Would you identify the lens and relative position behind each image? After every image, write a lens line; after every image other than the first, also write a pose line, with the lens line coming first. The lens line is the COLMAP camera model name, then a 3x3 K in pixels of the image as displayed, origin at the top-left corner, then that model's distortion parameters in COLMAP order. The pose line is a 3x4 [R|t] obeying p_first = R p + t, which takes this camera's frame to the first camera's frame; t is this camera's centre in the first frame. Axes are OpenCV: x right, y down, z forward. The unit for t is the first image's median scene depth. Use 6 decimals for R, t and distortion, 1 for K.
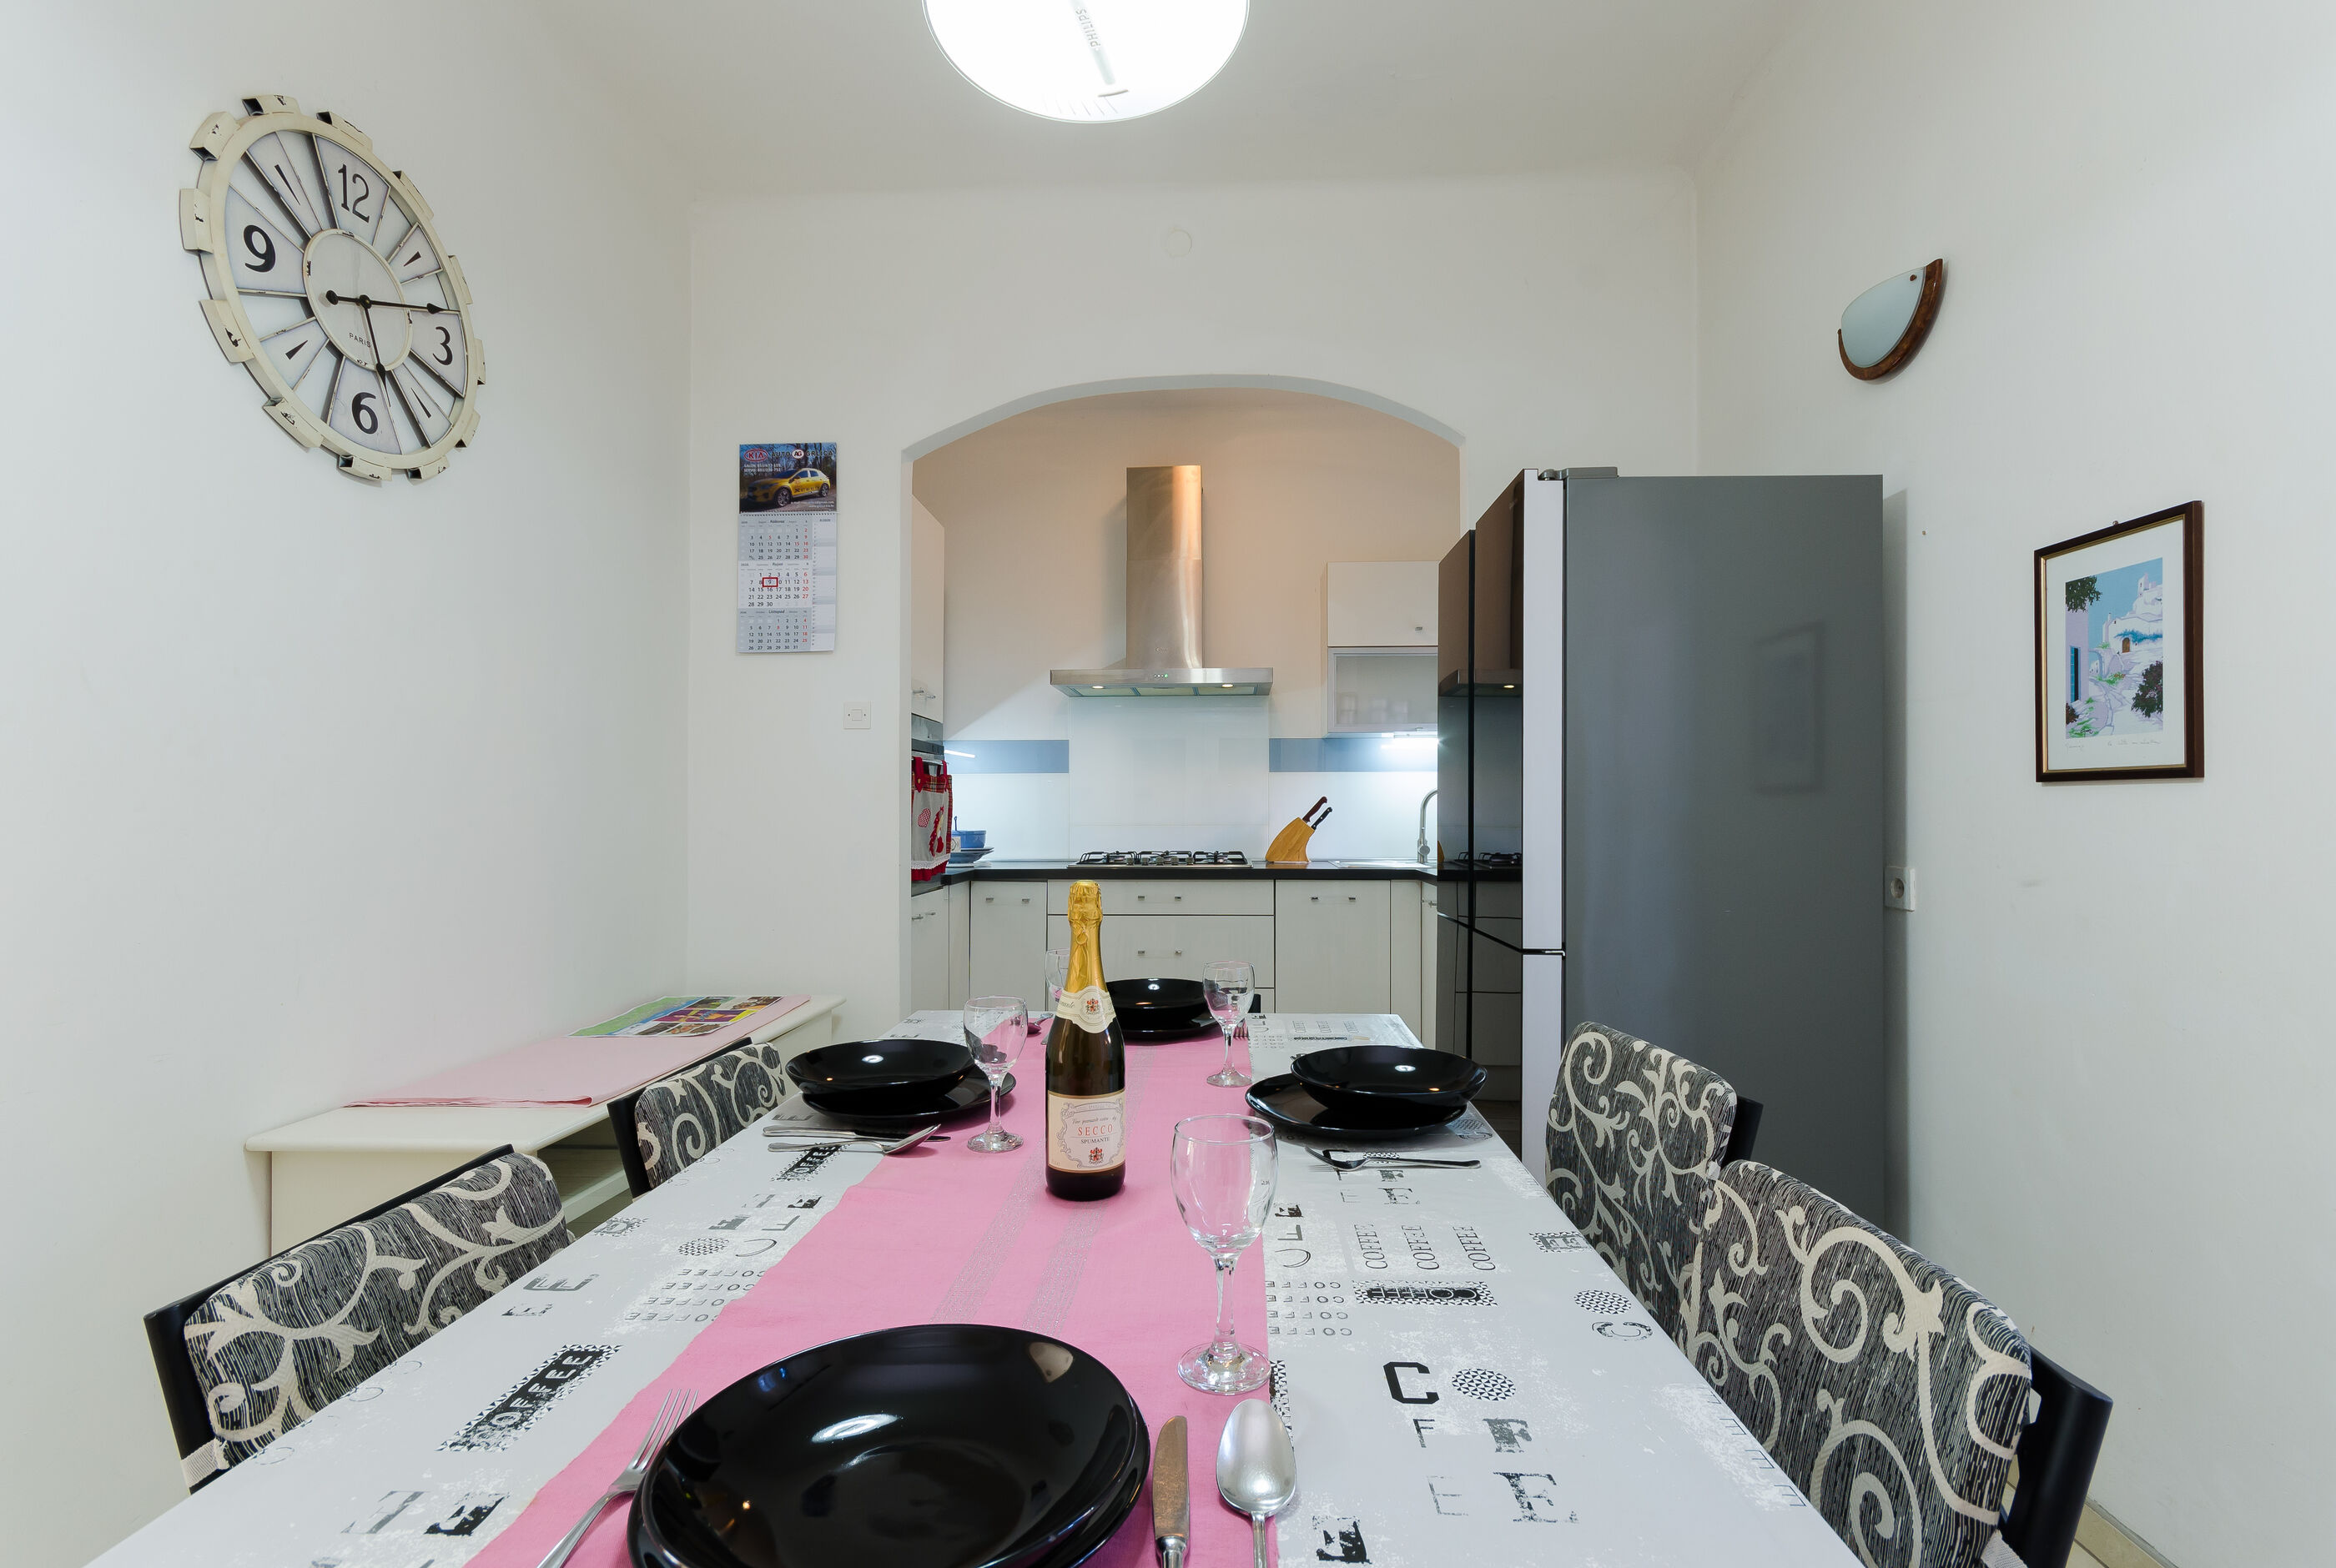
lens RADIAL K [[1038.9, 0, 1169.0], [0, 1038.9, 804.7], [0, 0, 1]] dist [0.003129, 0.000463]
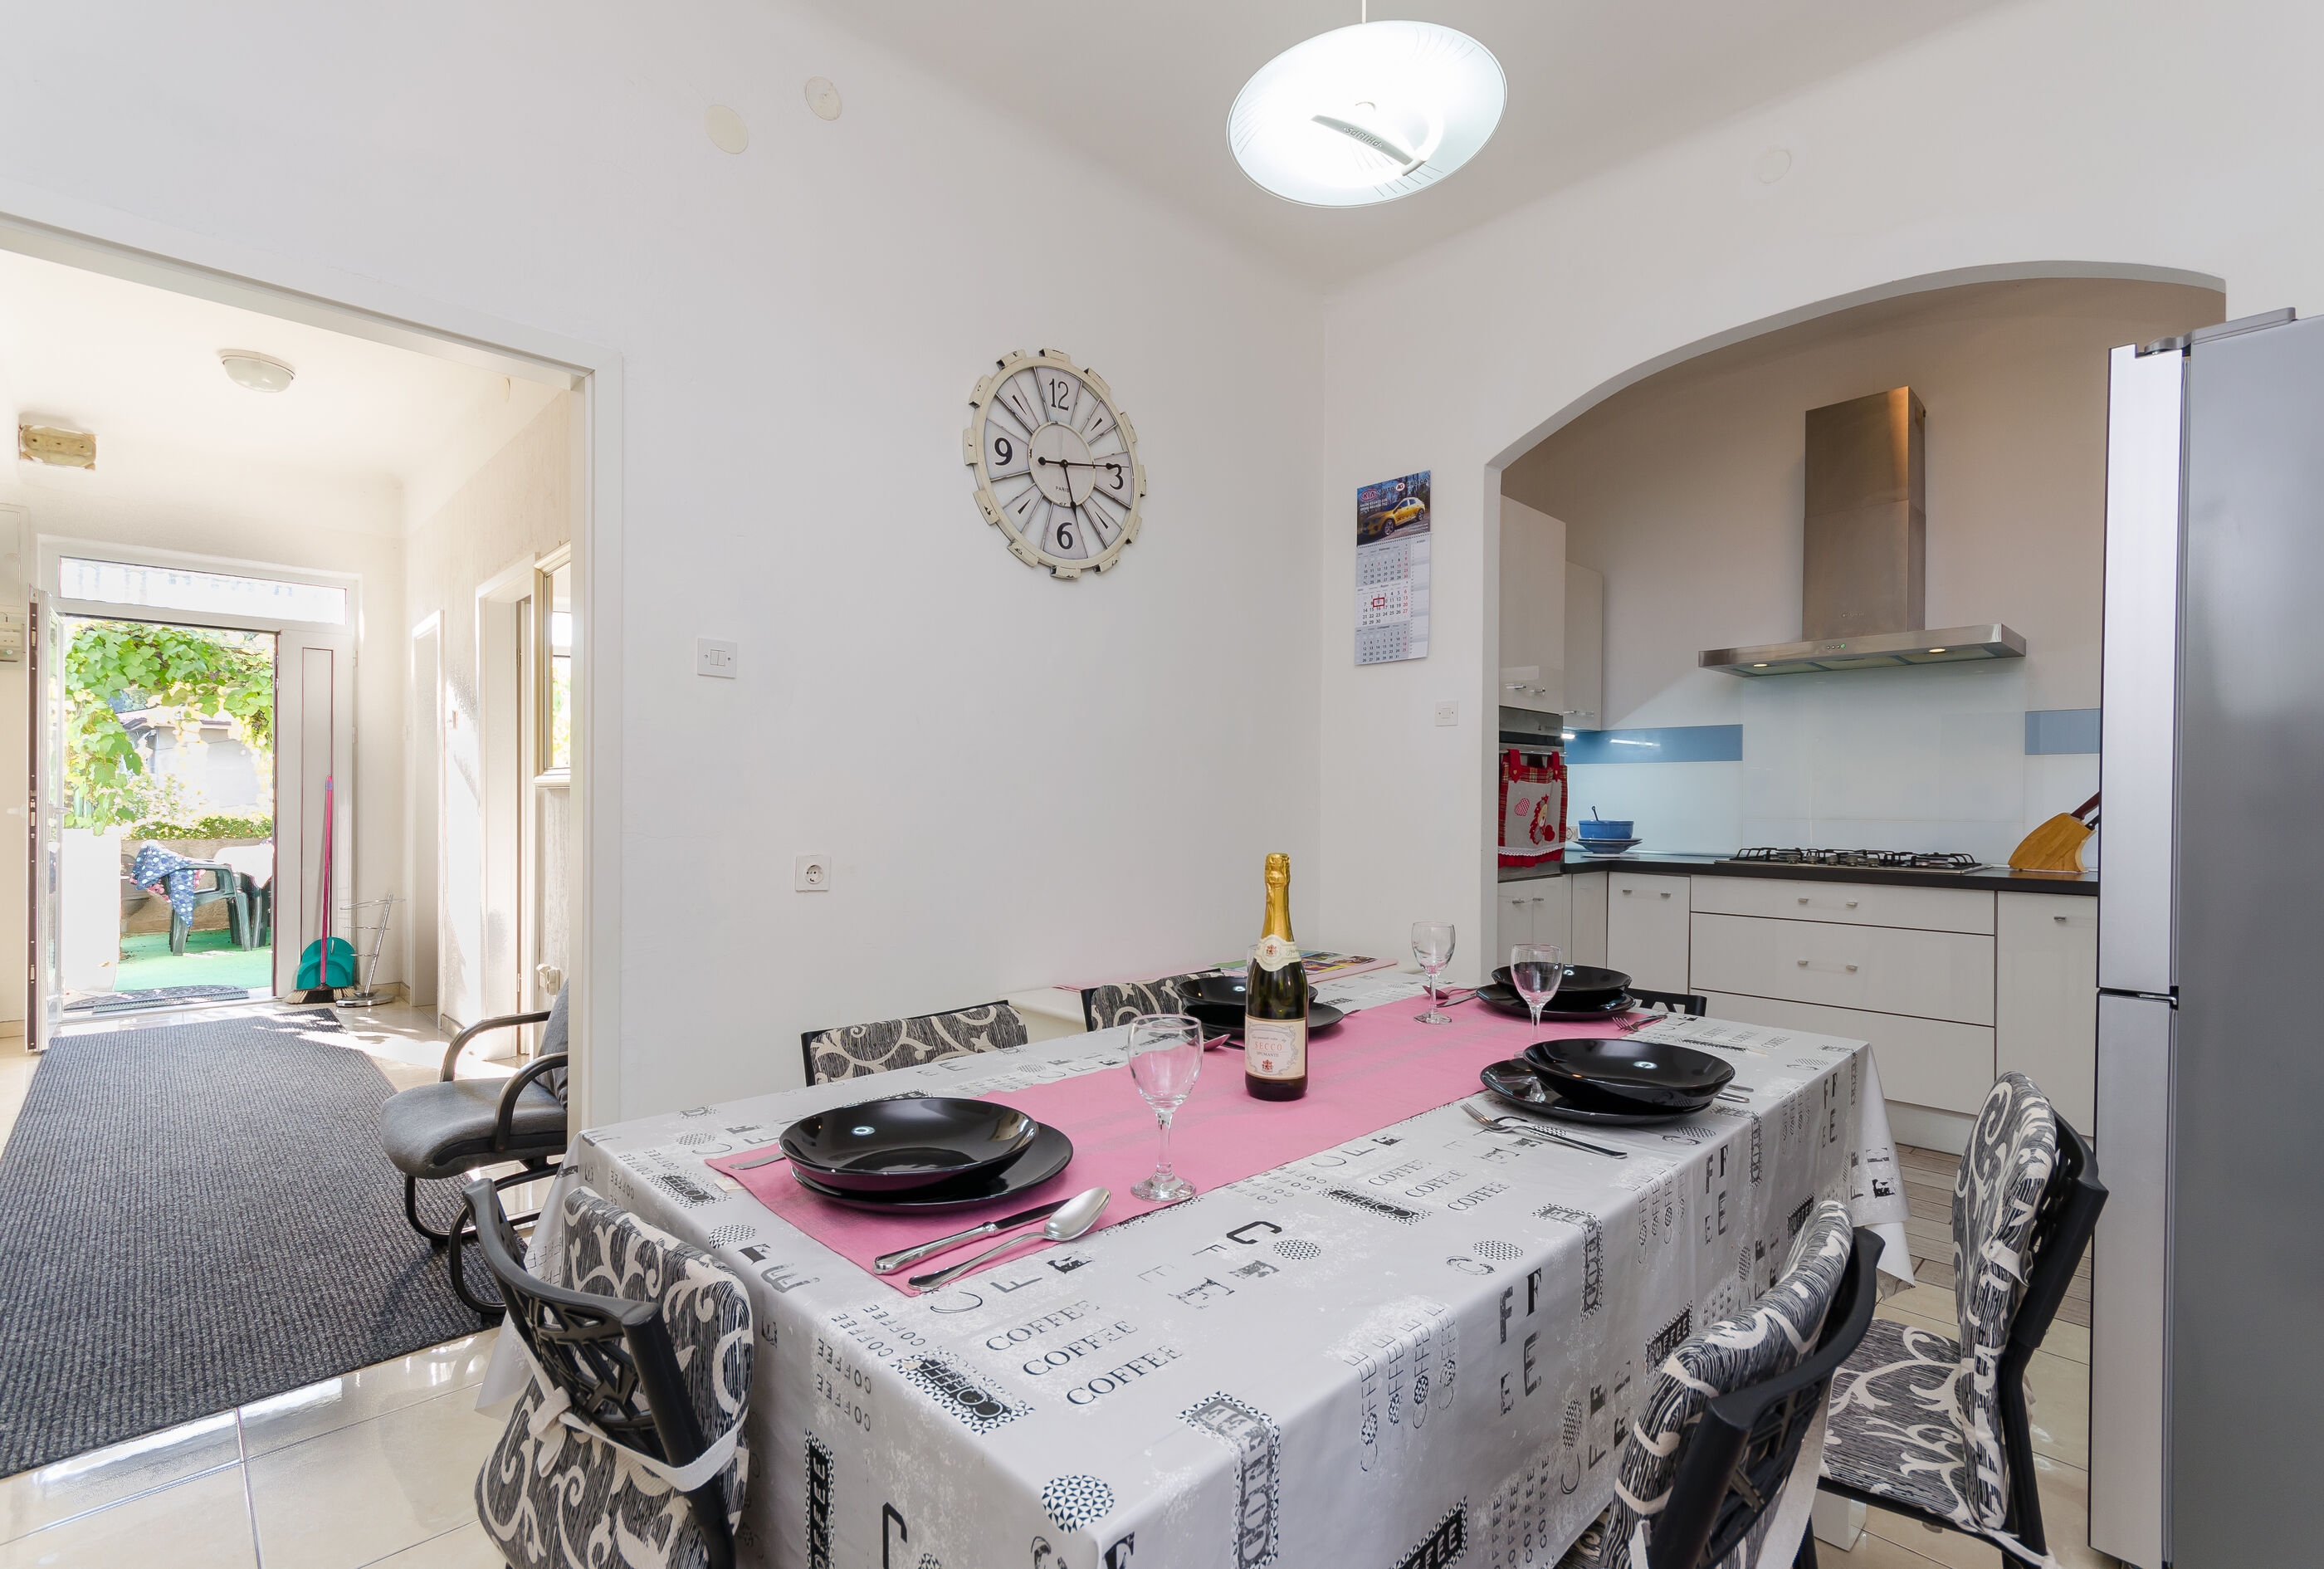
lens RADIAL K [[1031.6, 0, 1172.0], [0, 1031.6, 802.6], [0, 0, 1]] dist [0.000292, 0.000284]
pose [[0.736738, 0.009561, -0.676111, 0.360183], [-0.004359, 0.999946, 0.009389, 0.000037], [0.676165, -0.003970, 0.736740, -0.010409]]
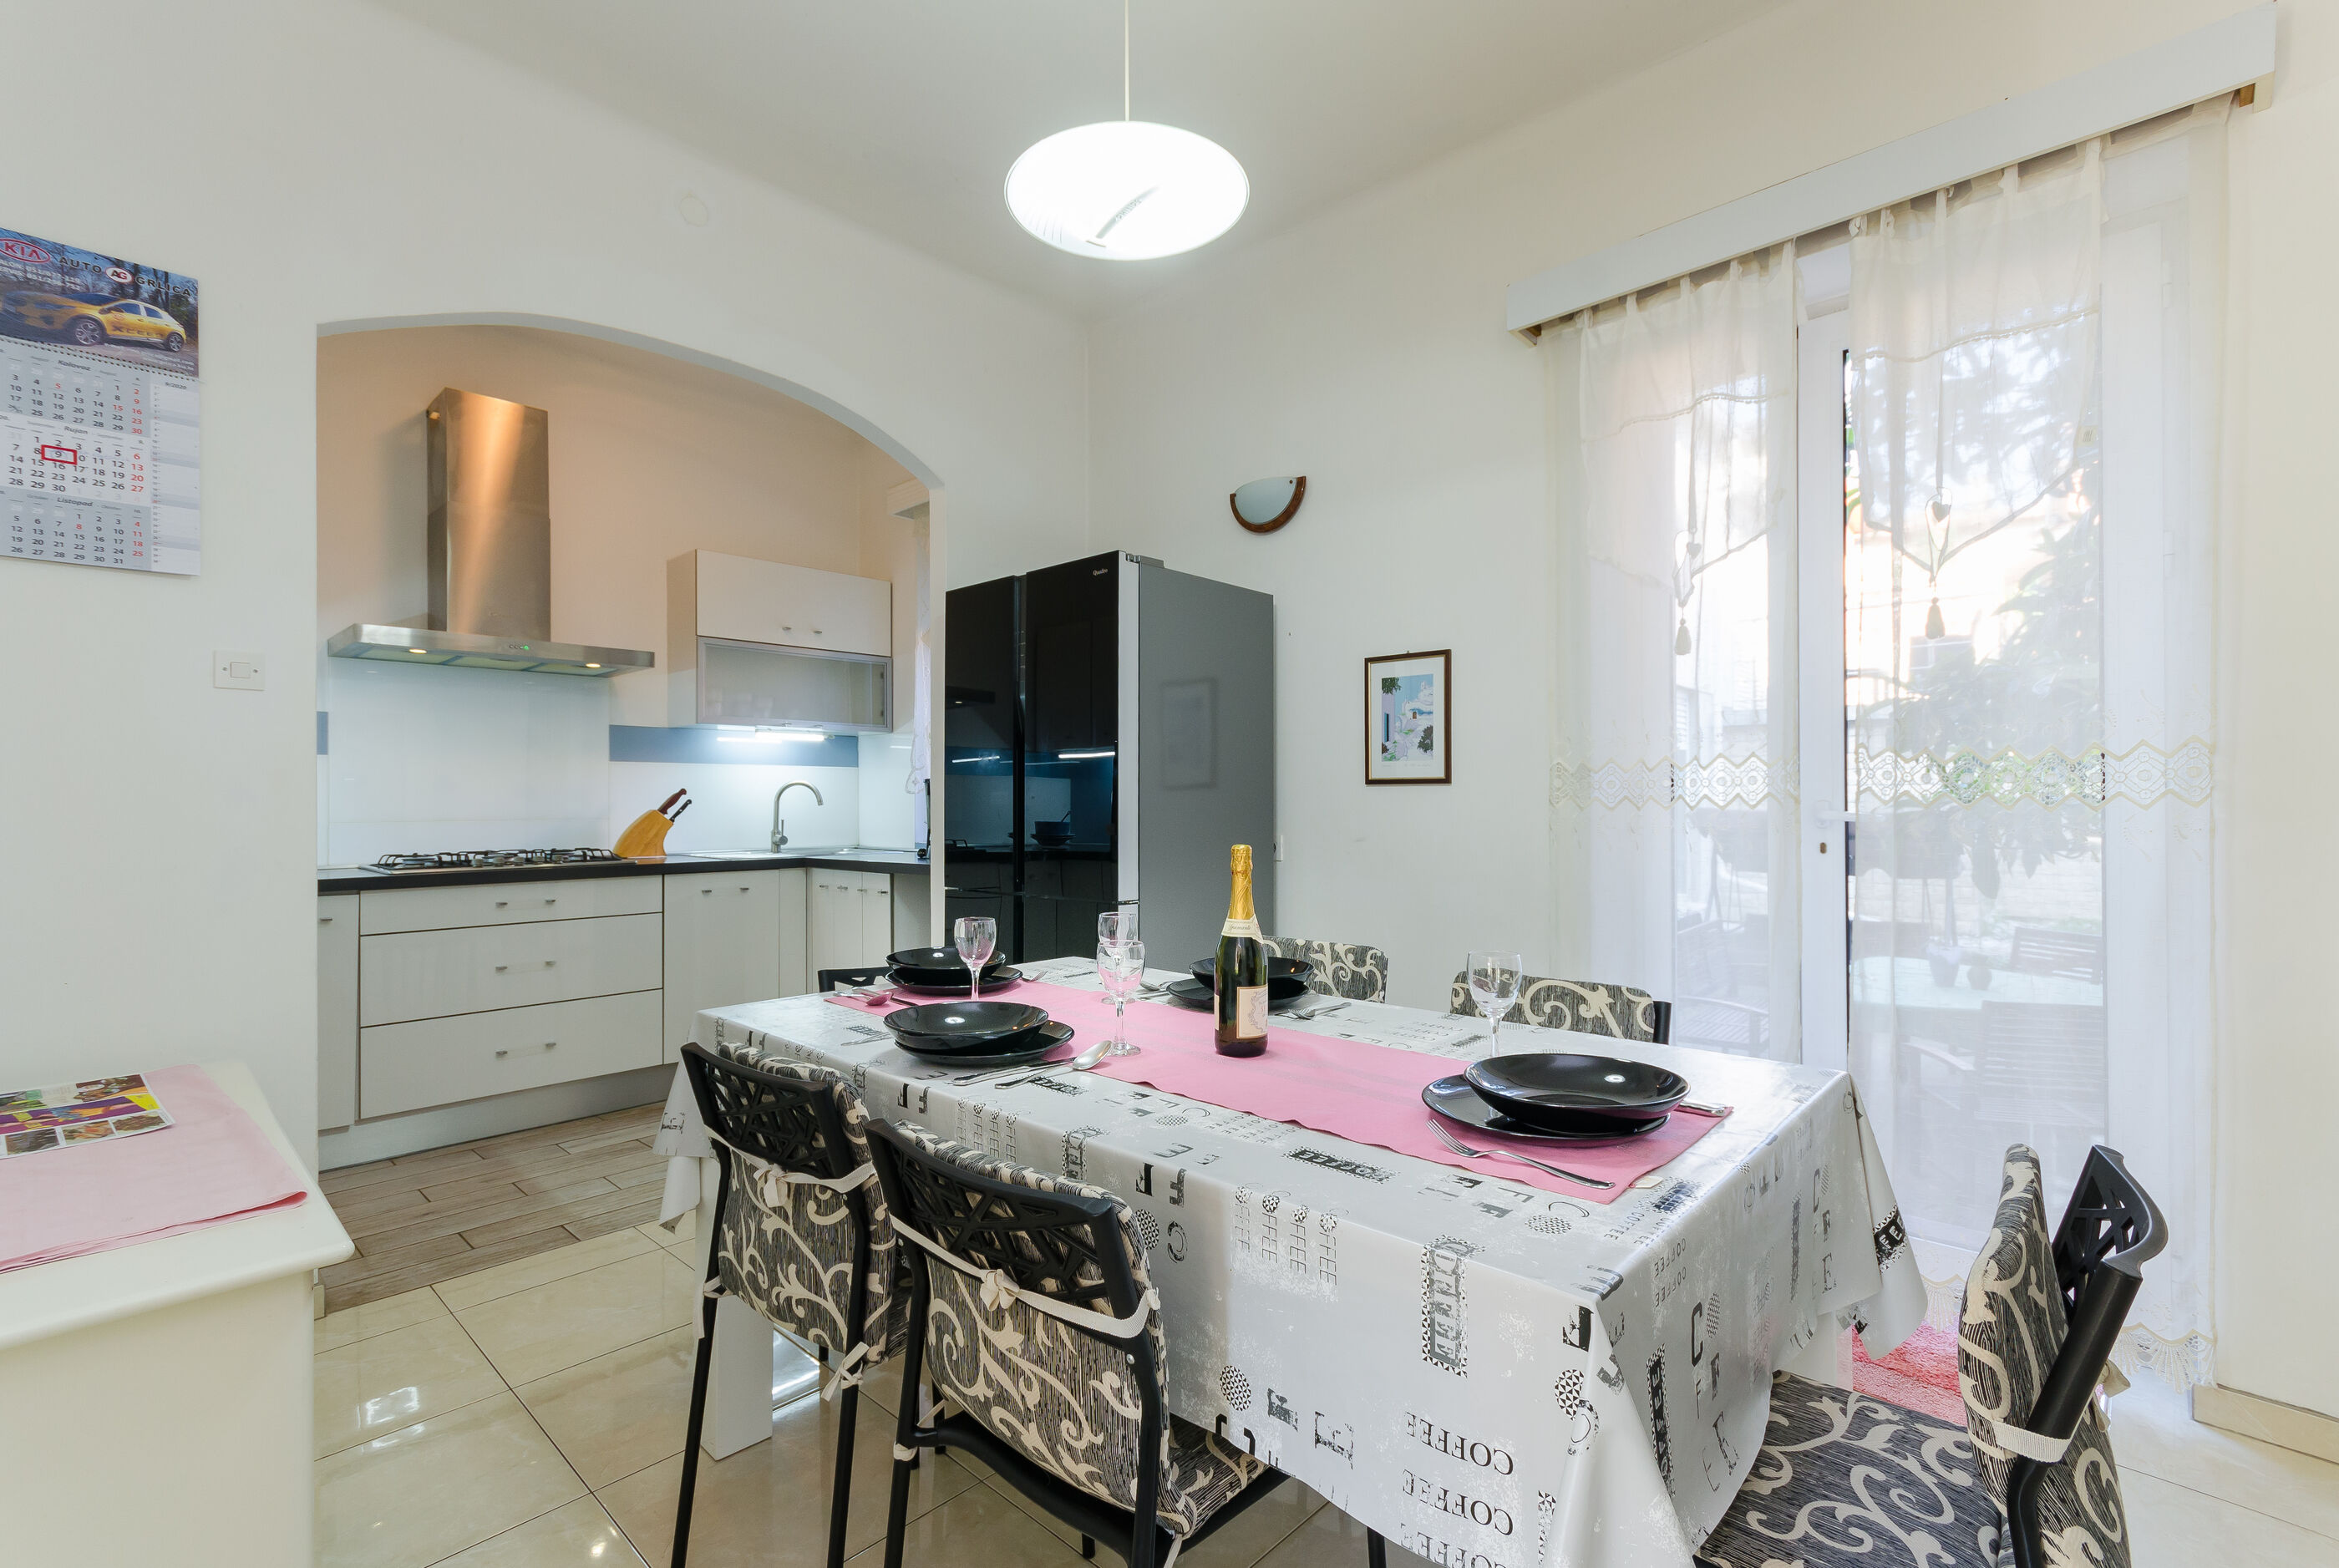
lens RADIAL K [[1040.4, 0, 1170.5], [0, 1040.4, 804.7], [0, 0, 1]] dist [0.003129, 0.000463]
pose [[0.650964, -0.003357, 0.759101, -0.676534], [-0.001574, 0.999982, 0.005772, 0.003392], [-0.759107, -0.004952, 0.650947, 0.057256]]
